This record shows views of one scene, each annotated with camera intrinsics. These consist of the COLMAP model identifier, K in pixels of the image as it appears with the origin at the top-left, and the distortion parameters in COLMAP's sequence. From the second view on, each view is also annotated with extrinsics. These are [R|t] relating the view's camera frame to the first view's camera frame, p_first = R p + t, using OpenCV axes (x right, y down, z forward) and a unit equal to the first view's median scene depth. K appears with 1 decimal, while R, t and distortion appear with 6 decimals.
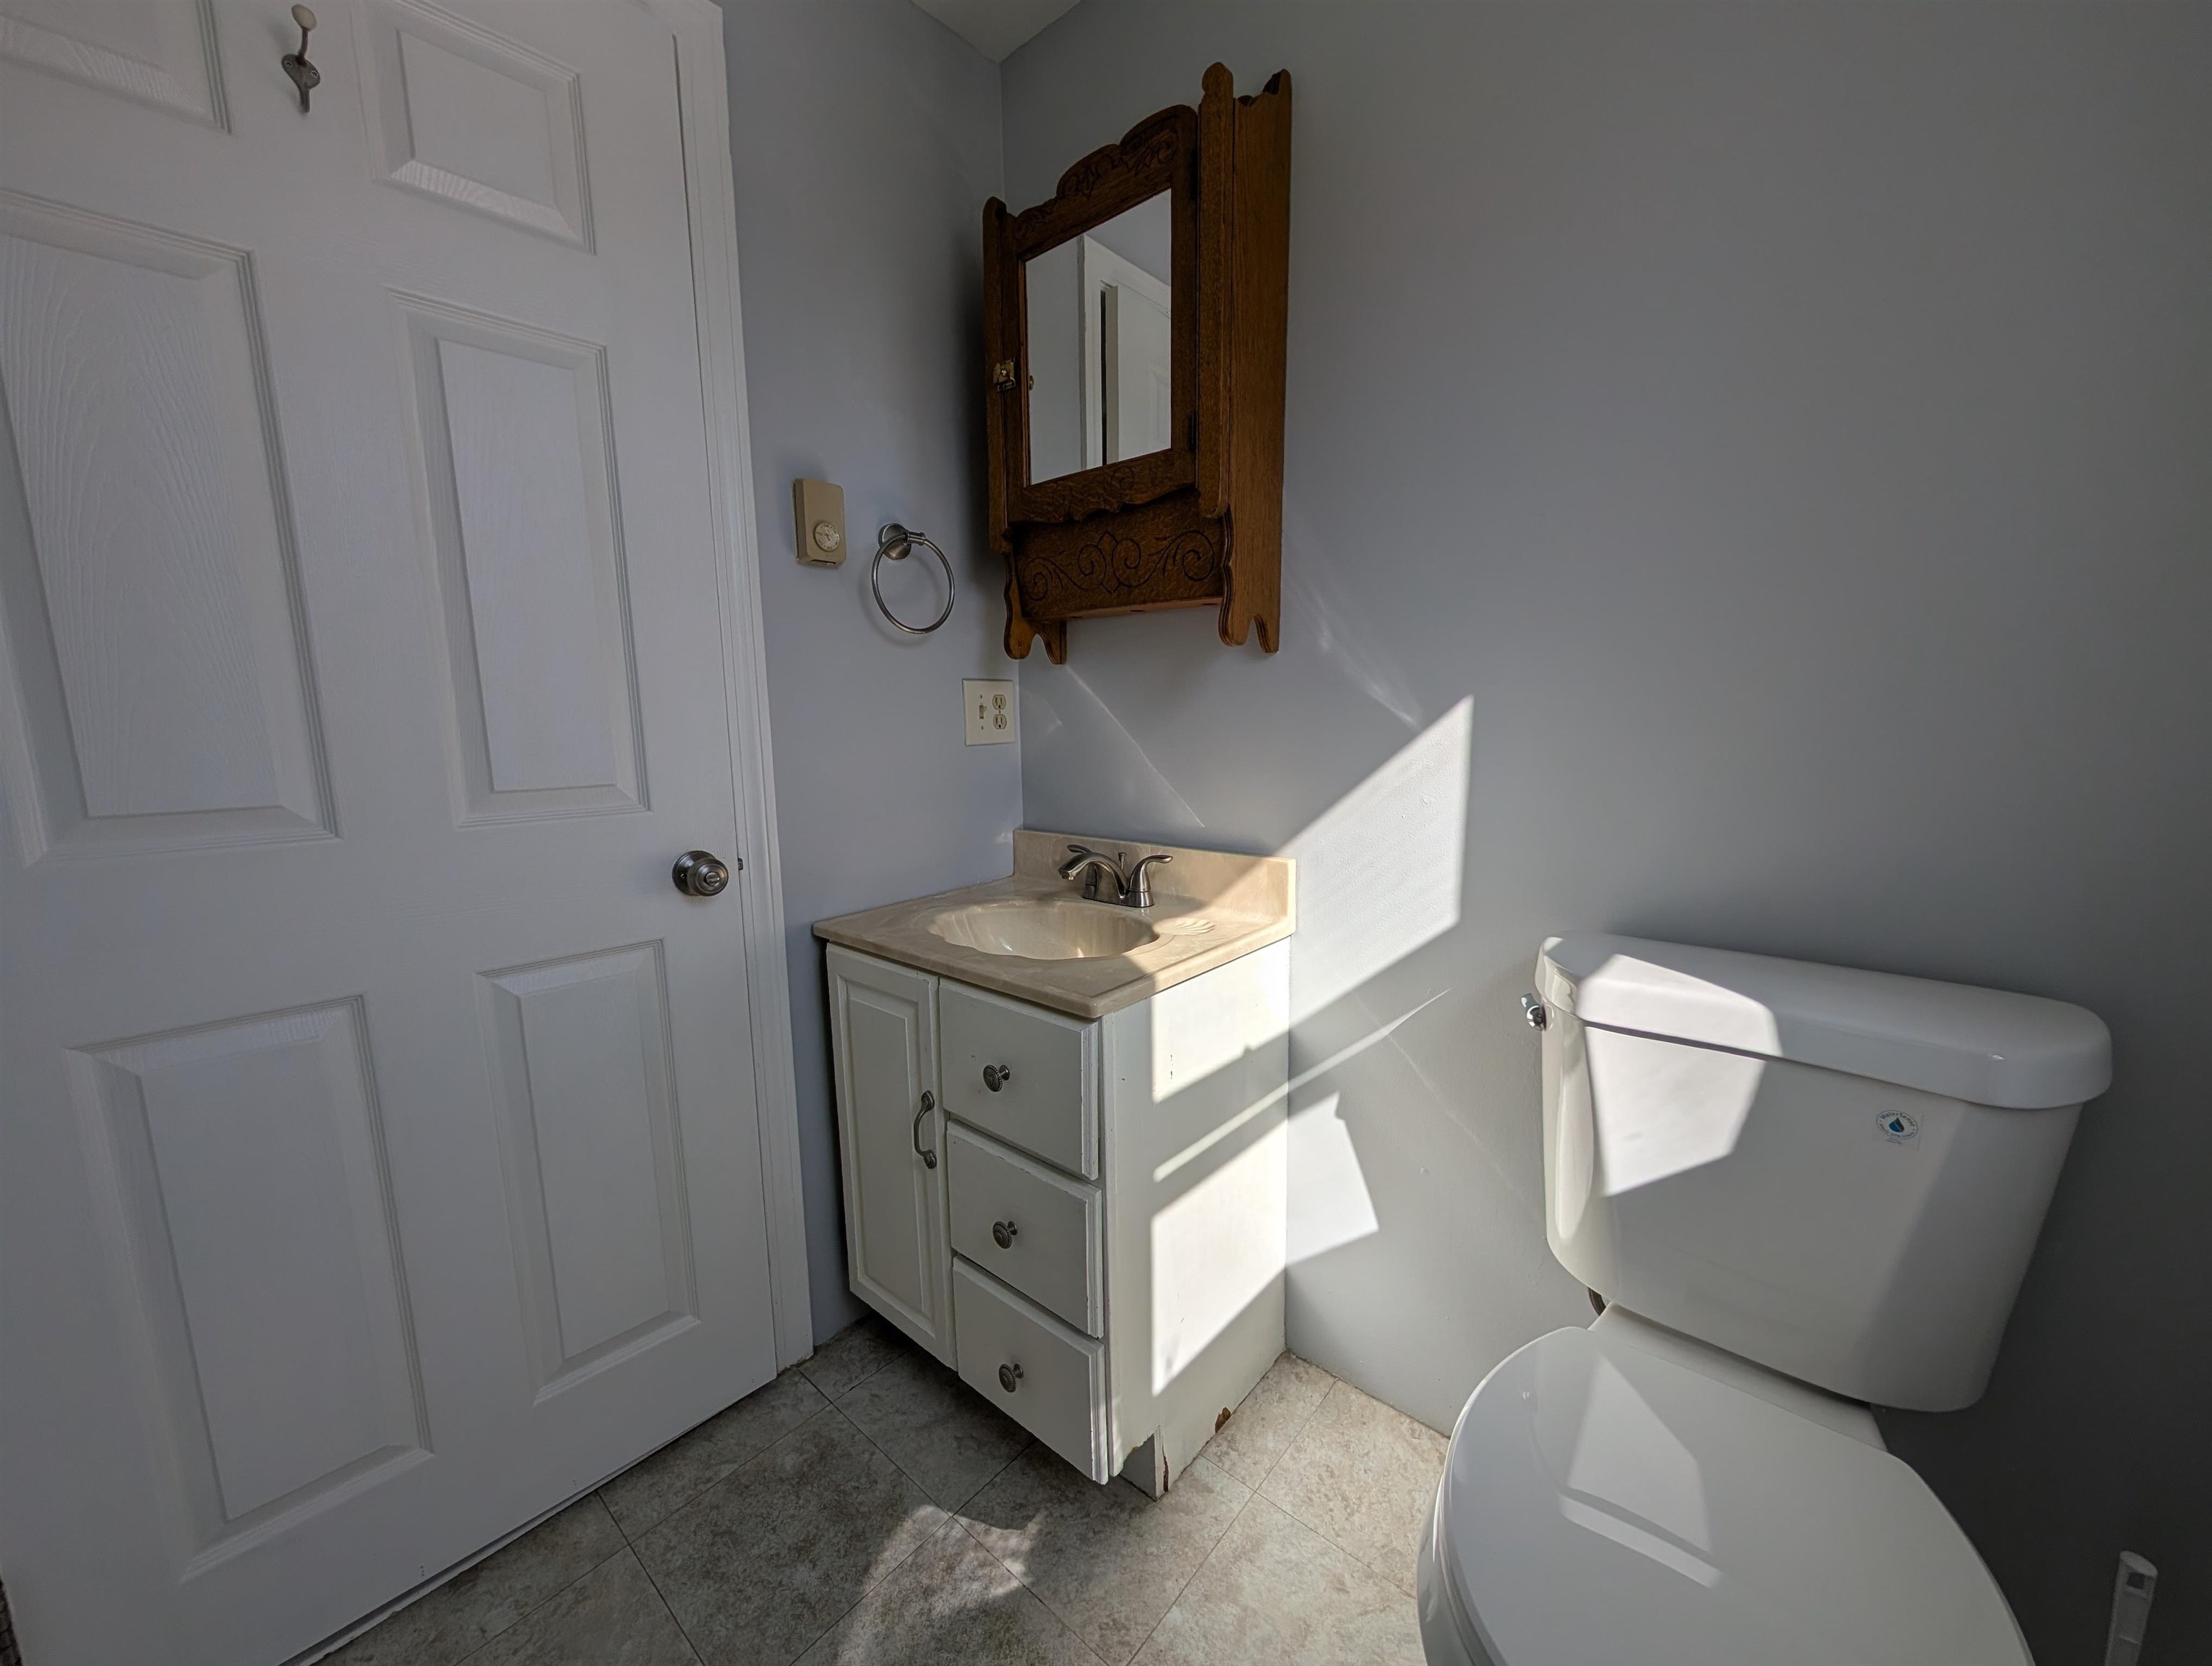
lens RADIAL K [[835.7, 0, 1104.5], [0, 835.7, 844.4], [0, 0, 1]] dist [-0.001014, 0.000356]
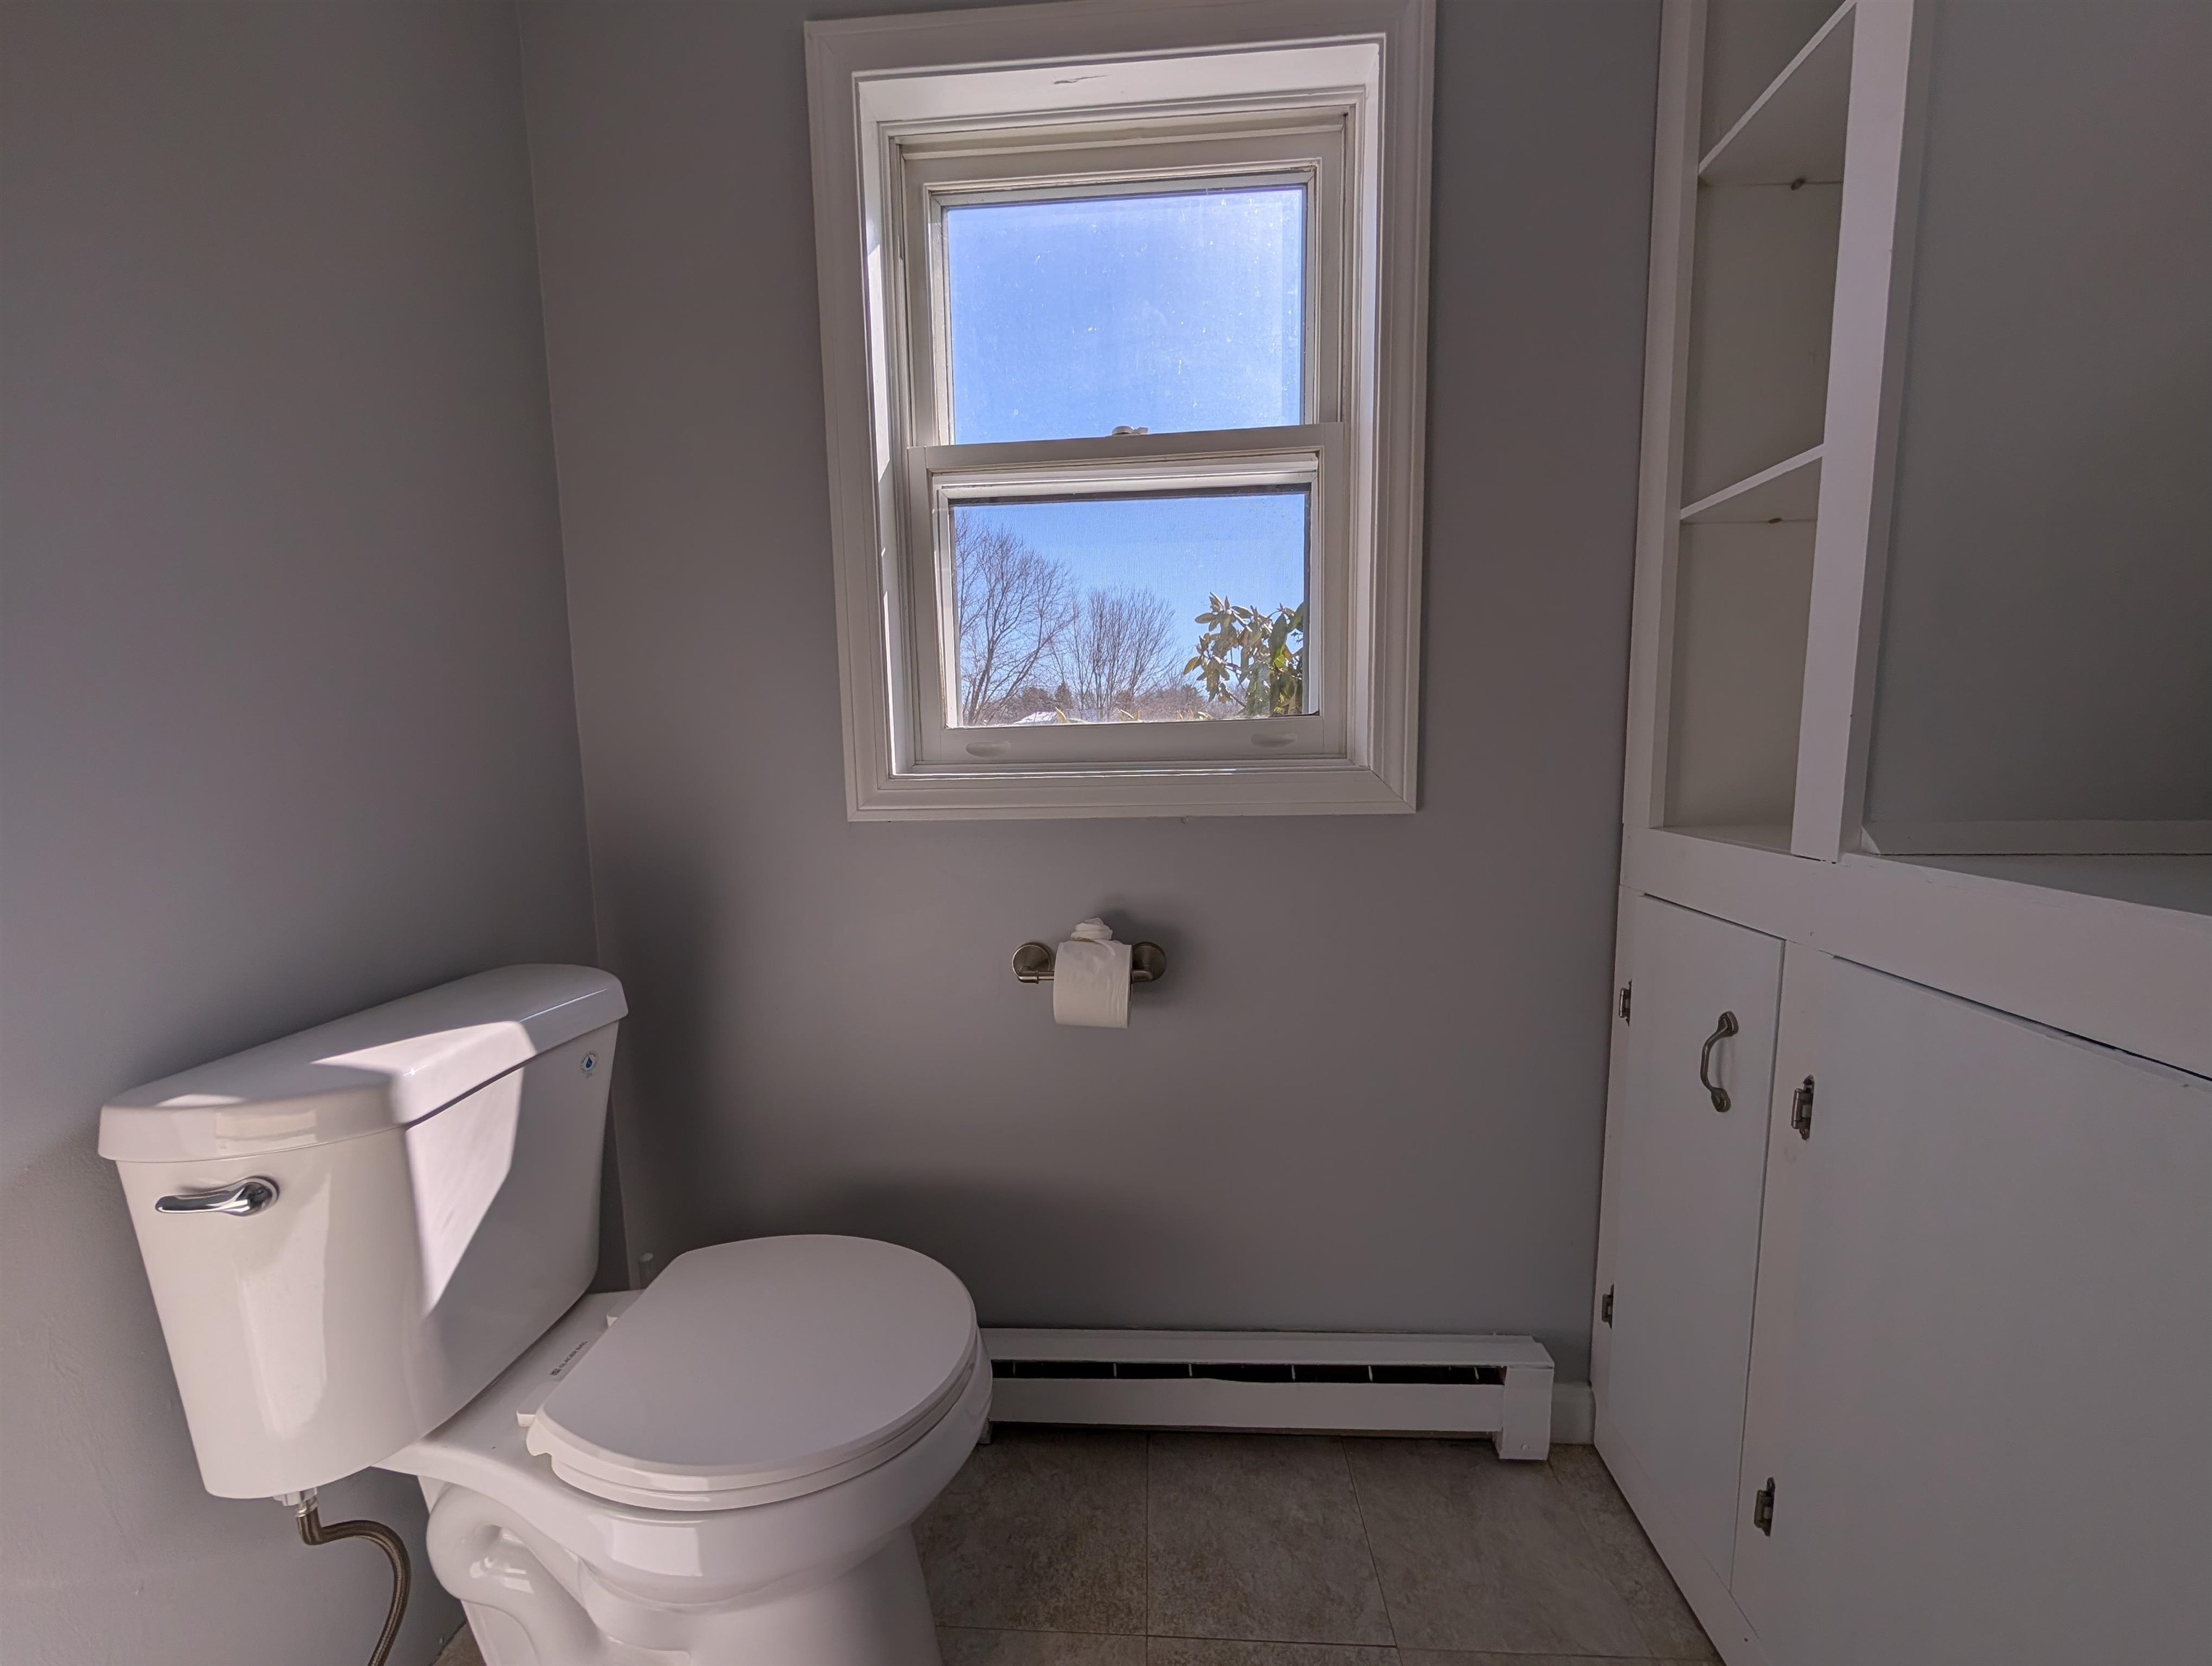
lens RADIAL K [[835.7, 0, 1107.7], [0, 835.7, 829.4], [0, 0, 1]] dist [-0.001014, 0.000356]
pose [[-0.603475, -0.065808, 0.794661, -0.601069], [0.136741, 0.973285, 0.184442, -0.166201], [-0.785570, 0.219969, -0.578355, 0.947258]]
